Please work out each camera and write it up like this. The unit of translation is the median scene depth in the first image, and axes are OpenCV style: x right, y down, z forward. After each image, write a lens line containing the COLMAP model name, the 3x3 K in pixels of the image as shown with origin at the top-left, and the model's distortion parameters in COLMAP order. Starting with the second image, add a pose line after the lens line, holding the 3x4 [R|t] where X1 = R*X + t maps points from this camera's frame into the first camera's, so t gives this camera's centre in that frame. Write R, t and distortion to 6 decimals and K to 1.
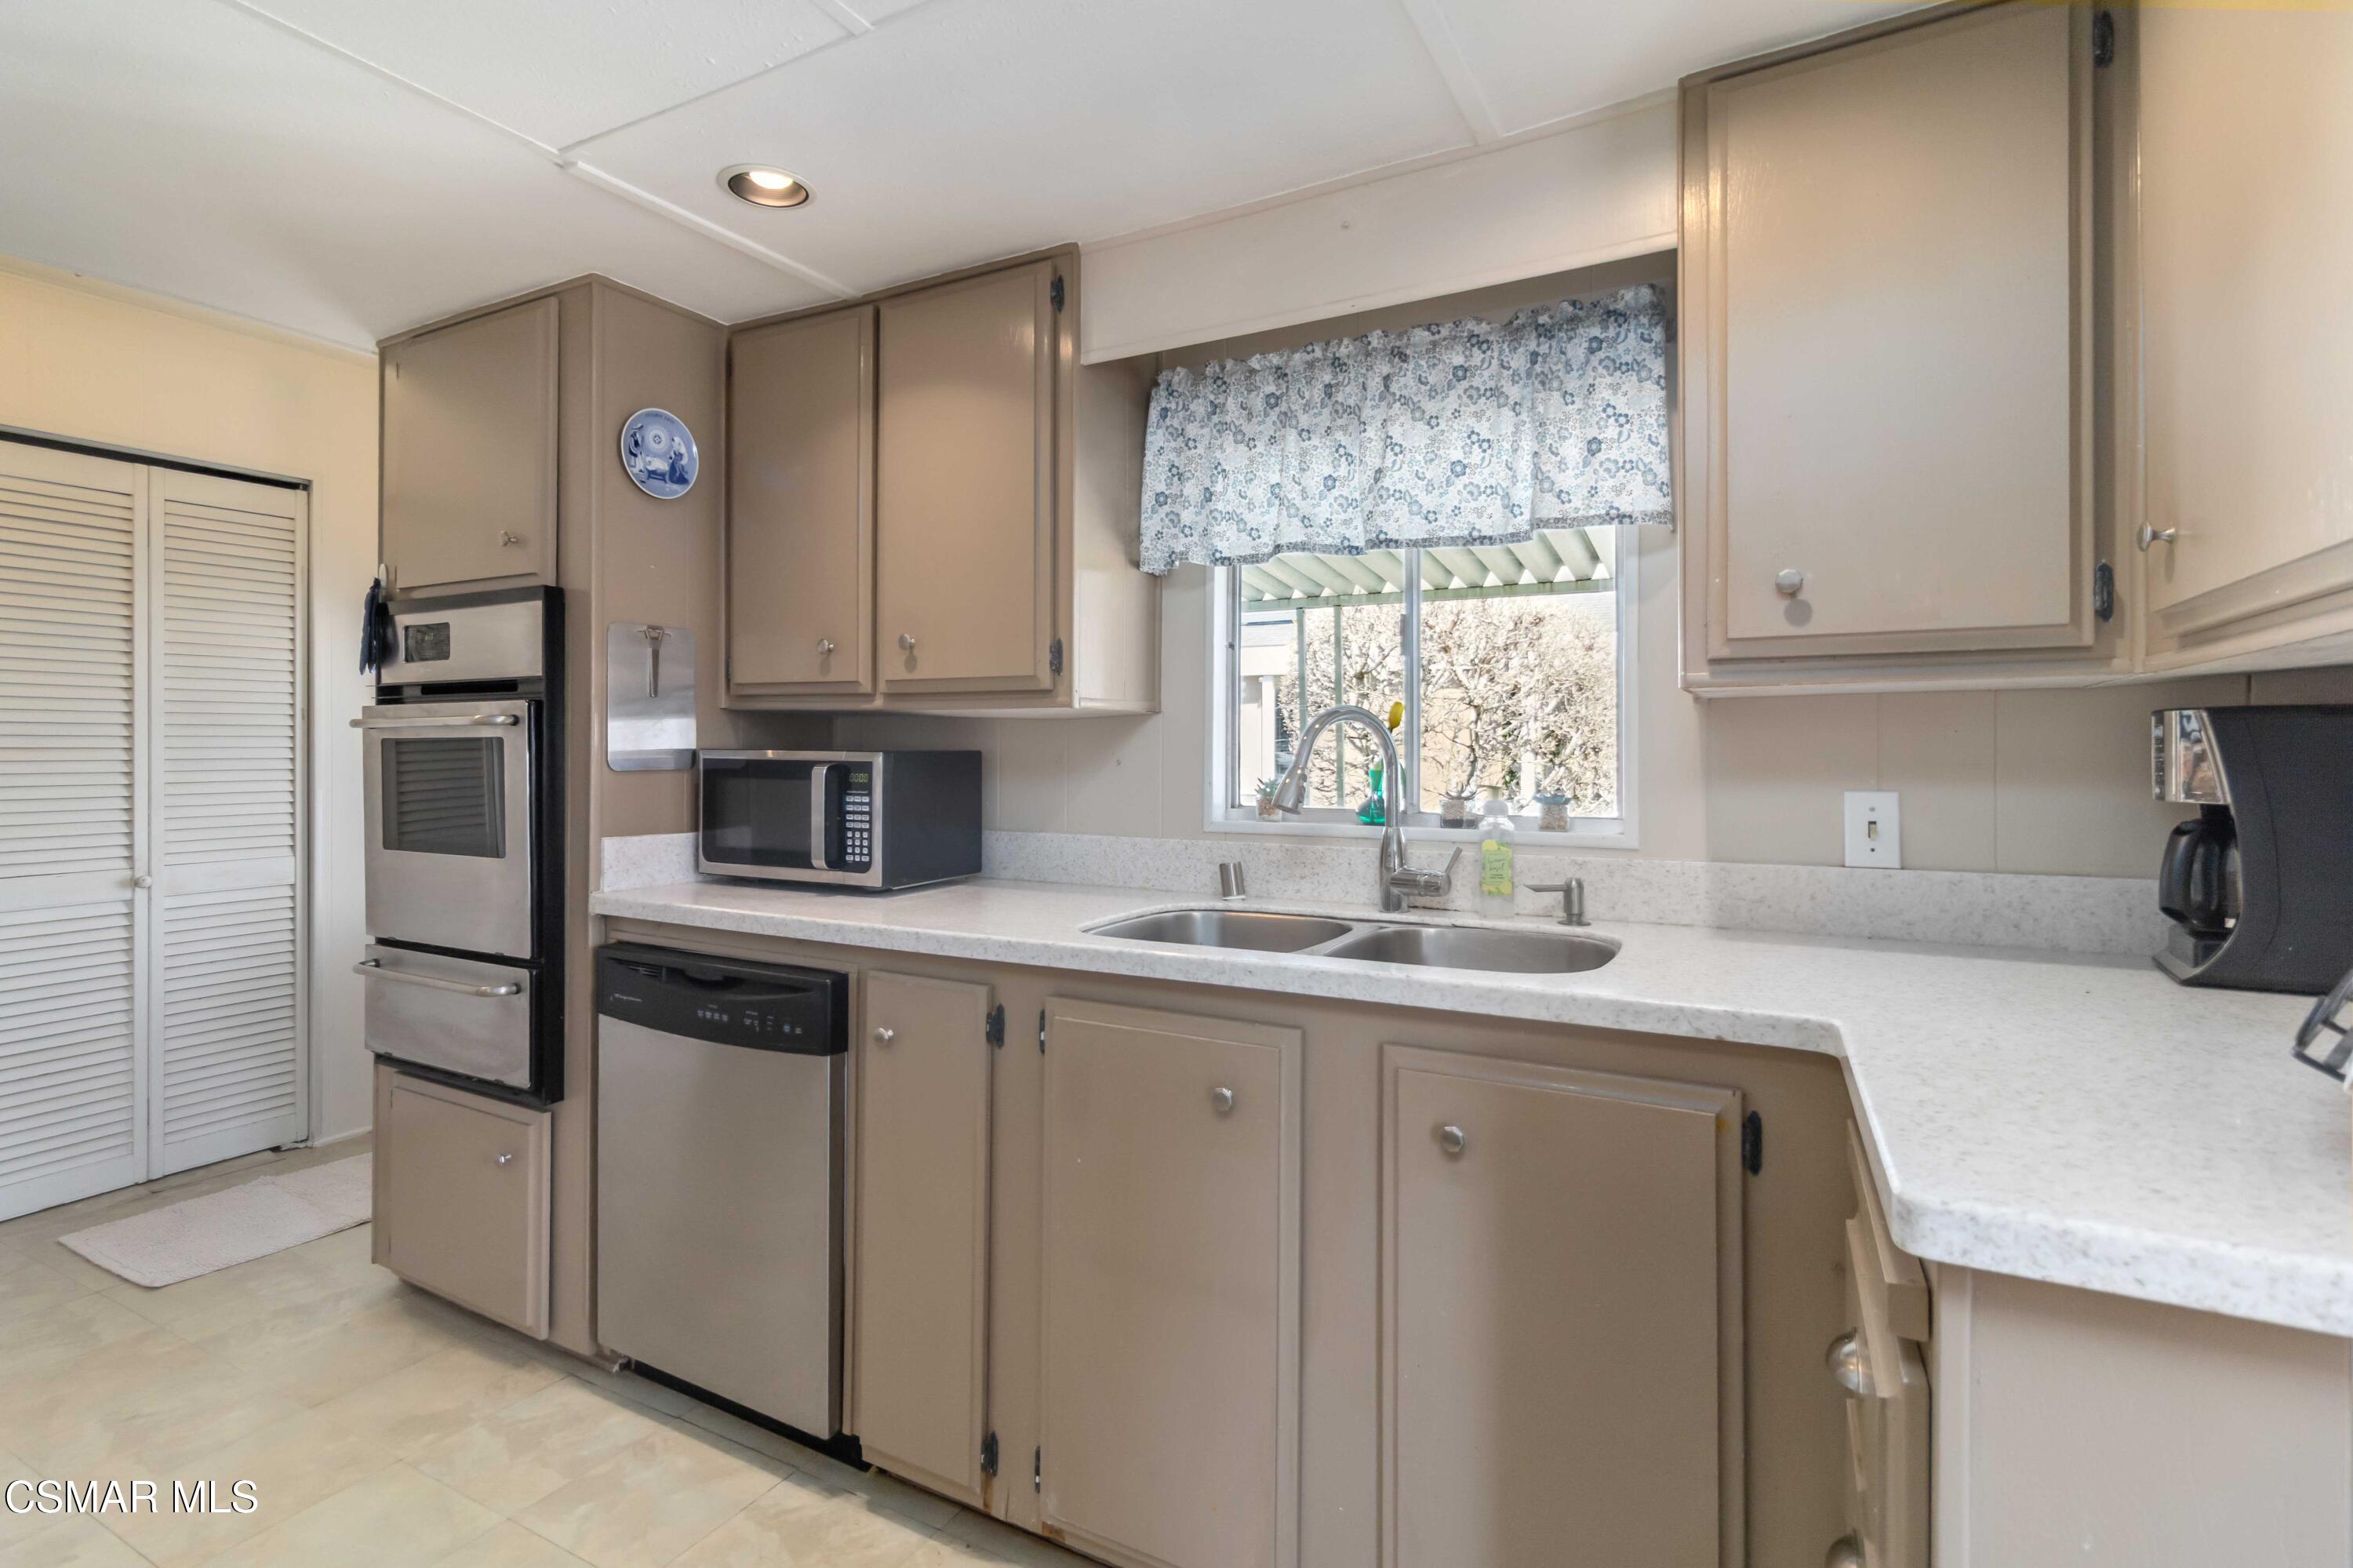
lens RADIAL K [[1102.7, 0, 1178.0], [0, 1102.7, 746.8], [0, 0, 1]] dist [-0.000595, 0.000231]
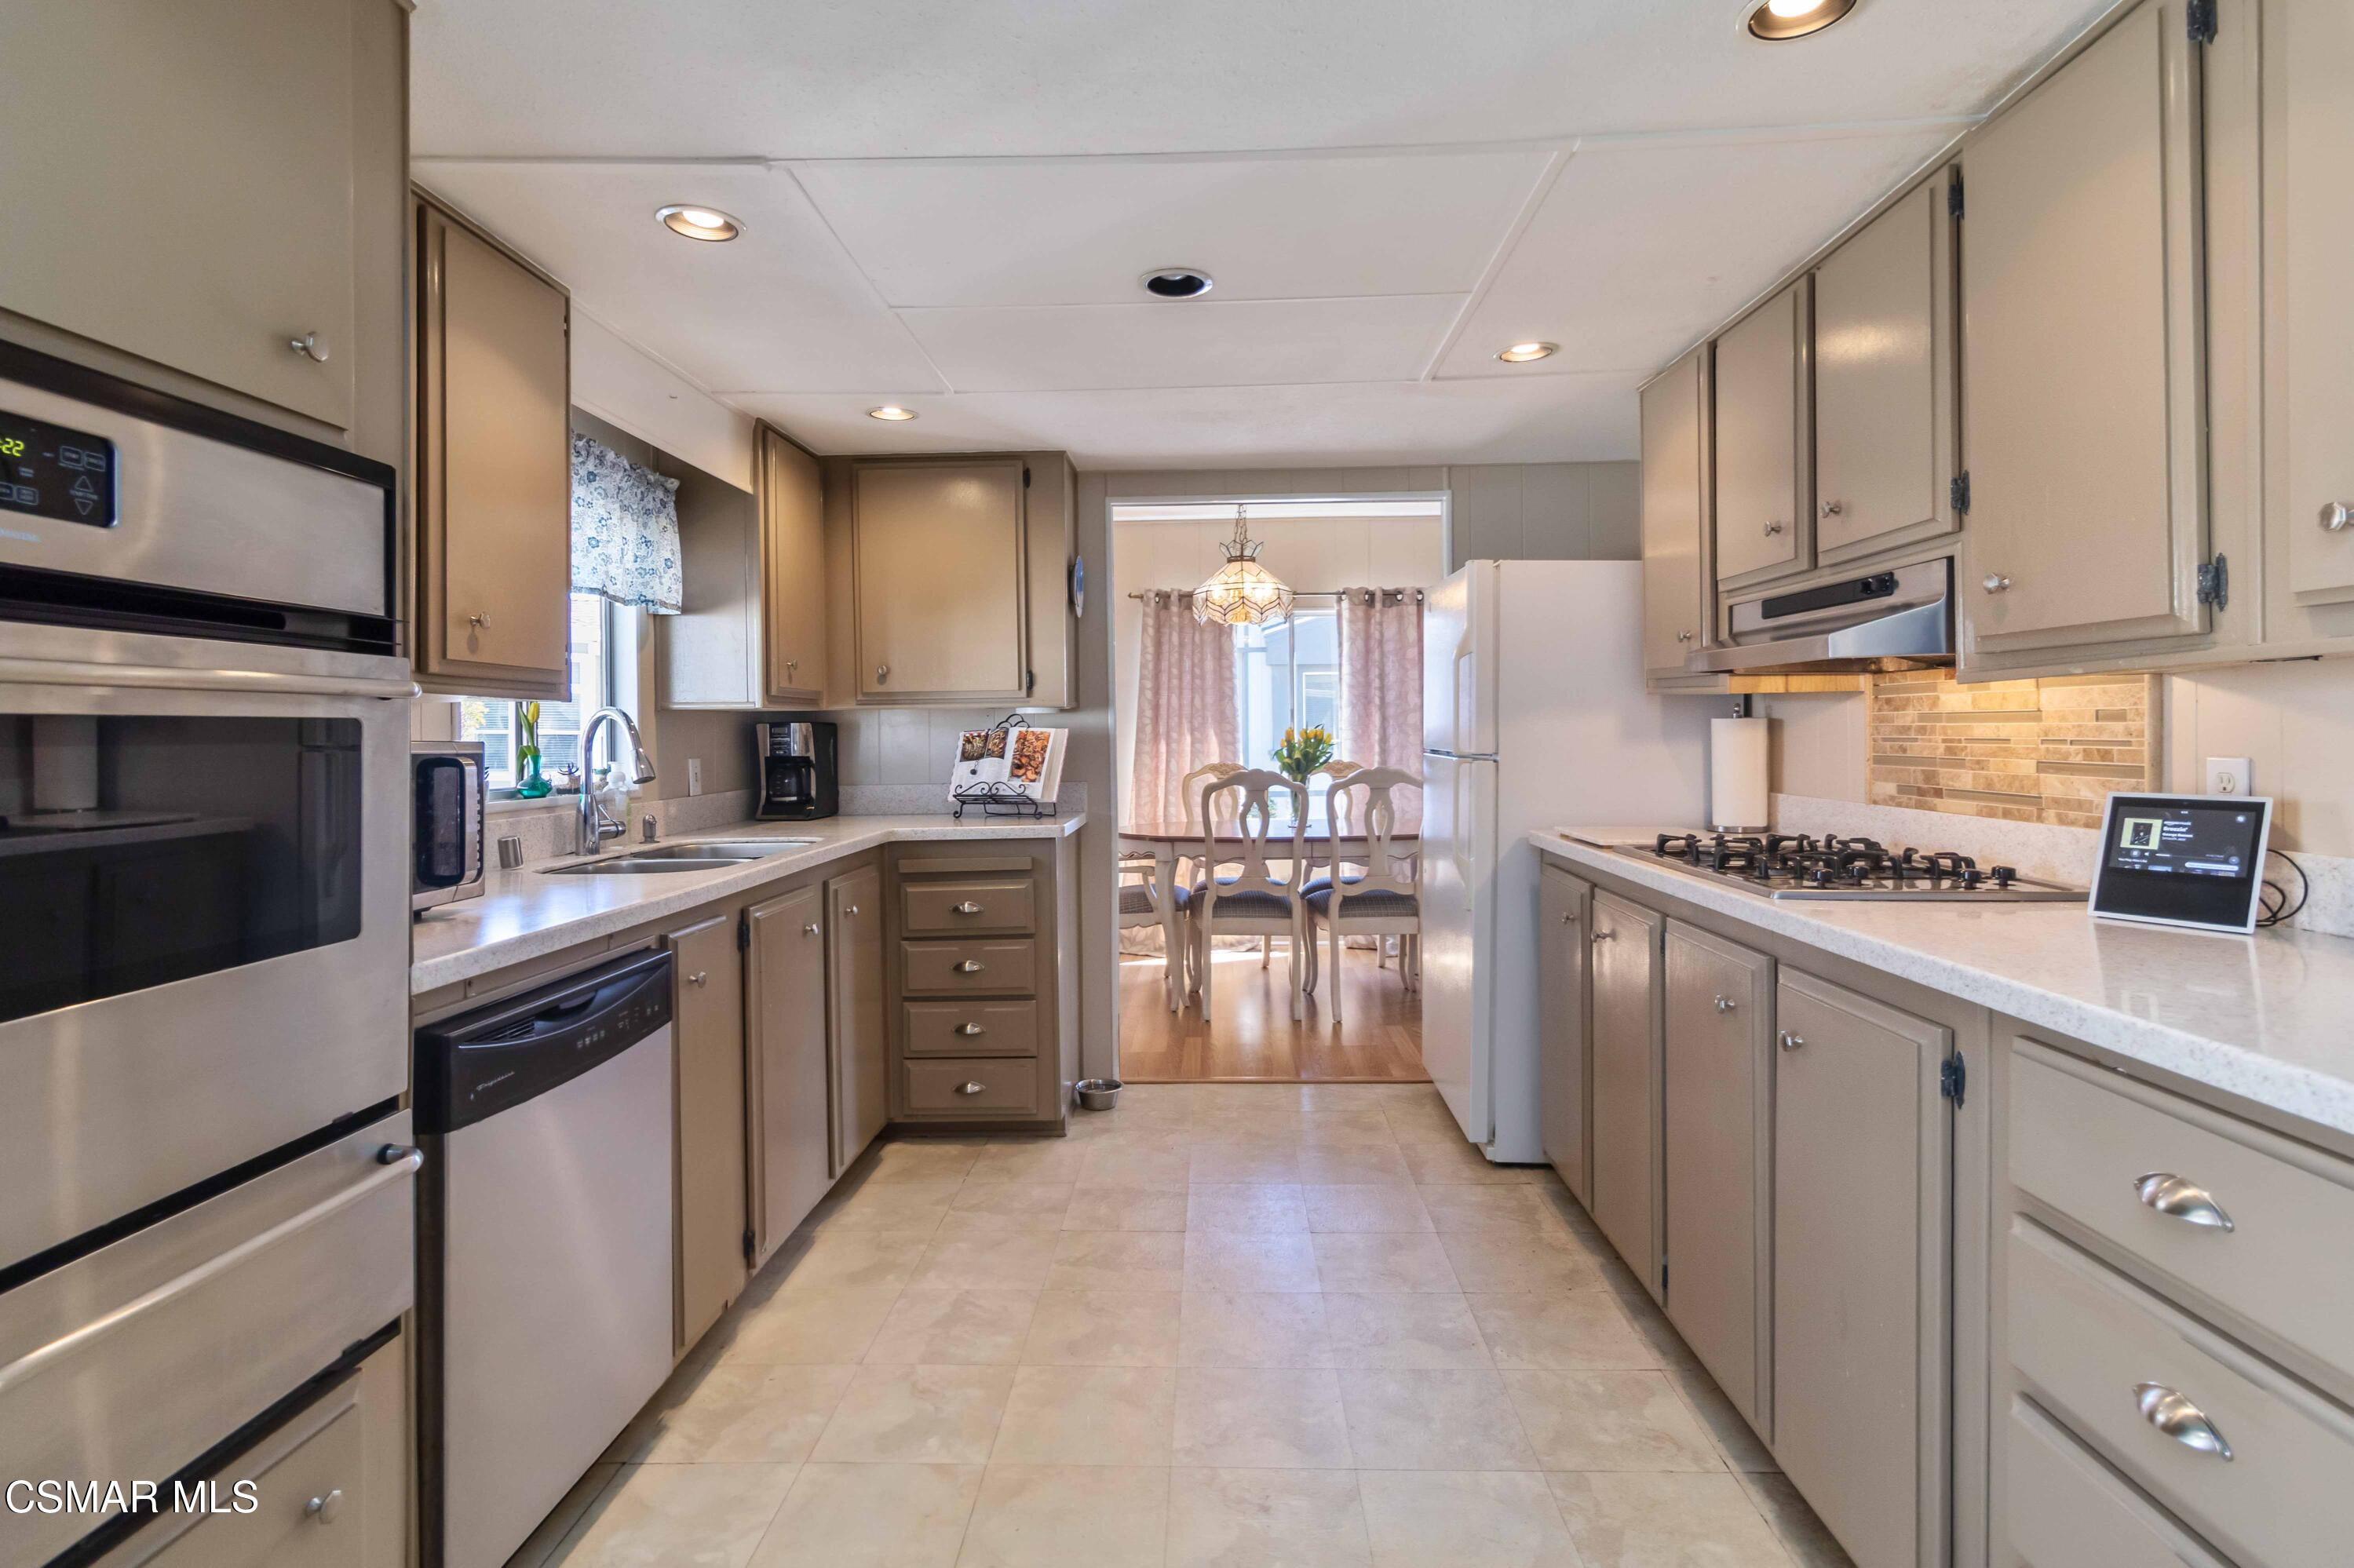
lens RADIAL K [[1103.0, 0, 1178.5], [0, 1103.0, 746.8], [0, 0, 1]] dist [-0.000595, 0.000231]
pose [[-0.436747, -0.007082, 0.899557, -1.311770], [0.006426, 0.999919, 0.010992, 0.001845], [-0.899562, 0.010582, -0.436666, 0.884188]]
